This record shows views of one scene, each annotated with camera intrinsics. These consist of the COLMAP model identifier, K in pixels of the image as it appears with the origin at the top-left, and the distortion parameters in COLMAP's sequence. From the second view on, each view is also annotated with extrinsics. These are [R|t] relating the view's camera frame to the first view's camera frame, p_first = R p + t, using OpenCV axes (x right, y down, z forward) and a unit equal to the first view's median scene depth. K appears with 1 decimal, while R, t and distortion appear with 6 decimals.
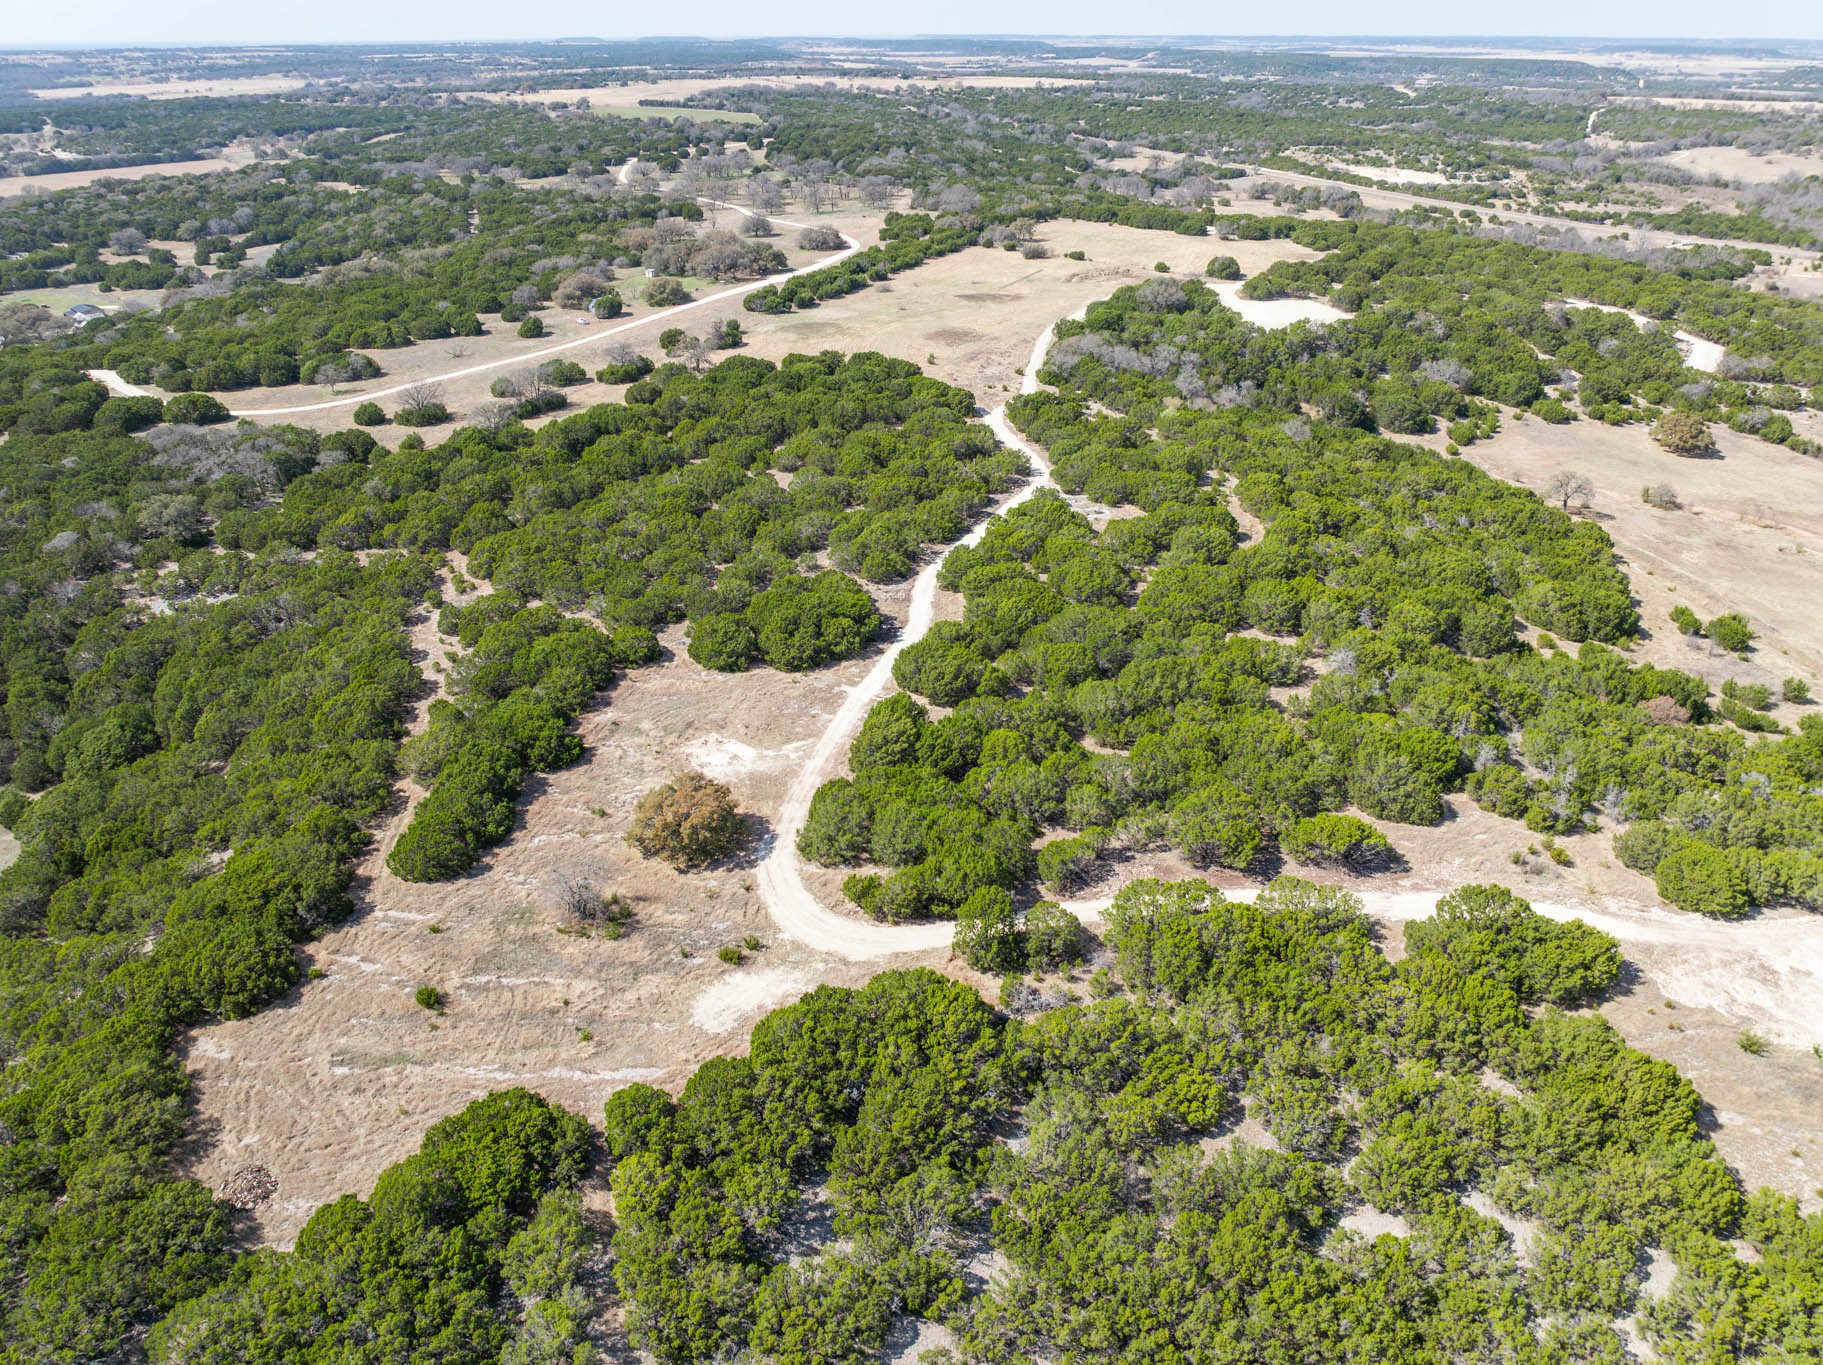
lens RADIAL K [[1277.8, 0, 913.2], [0, 1277.8, 683.9], [0, 0, 1]] dist [-0.039946, 0.028339]
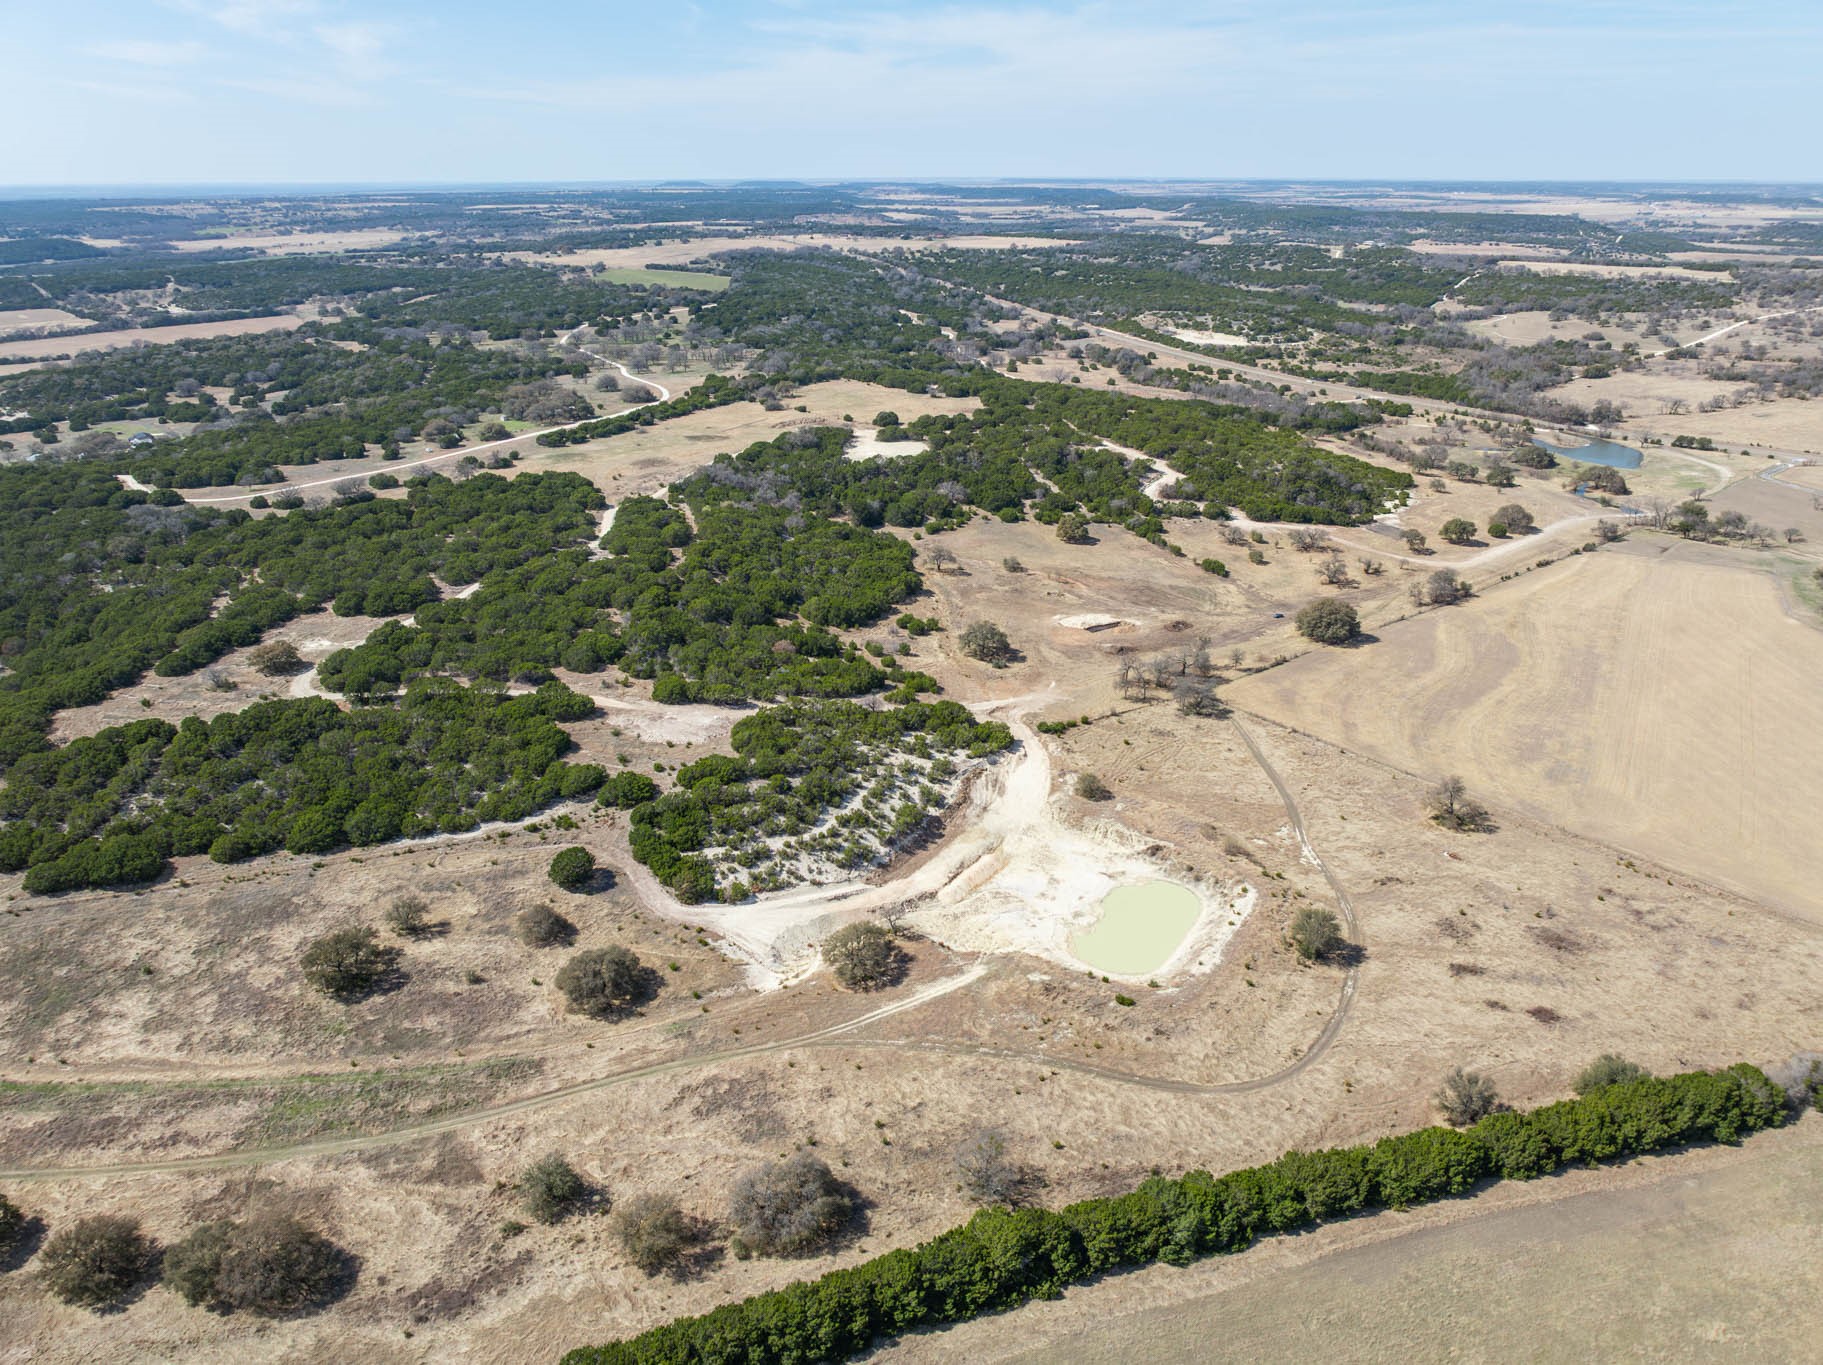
lens RADIAL K [[1279.5, 0, 912.5], [0, 1279.5, 668.7], [0, 0, 1]] dist [-0.033813, 0.021671]
pose [[0.997298, 0.026773, -0.068407, 0.745910], [-0.033729, 0.994147, -0.102633, 0.207220], [0.065259, 0.104663, 0.992364, -0.823309]]
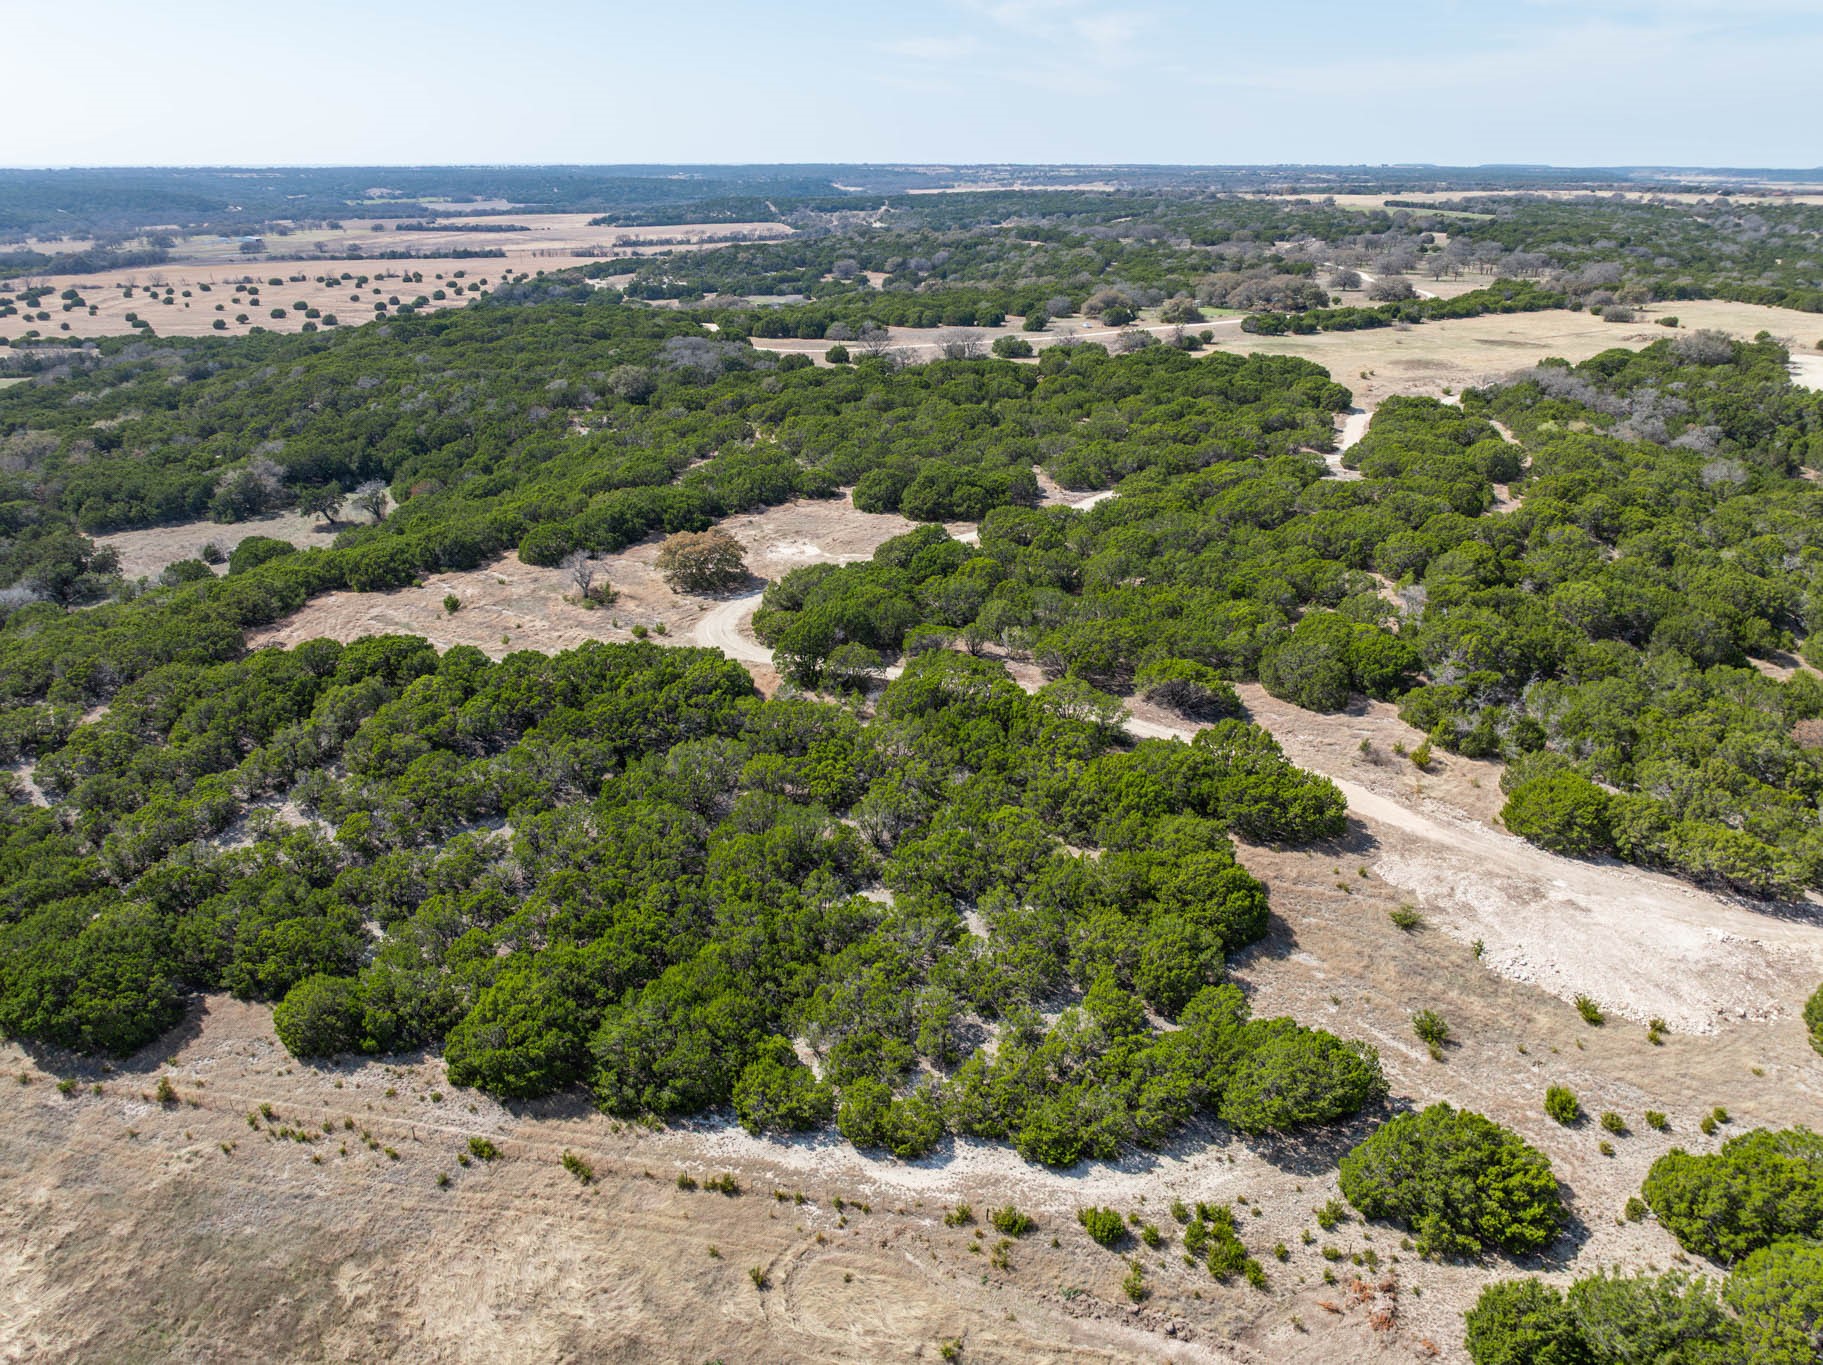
lens RADIAL K [[1277.8, 0, 913.2], [0, 1277.8, 683.9], [0, 0, 1]] dist [-0.039946, 0.028339]
pose [[0.832337, 0.212764, -0.511806, 0.407295], [-0.256782, 0.966339, -0.015878, 0.117674], [0.491200, 0.144638, 0.858954, 0.027524]]
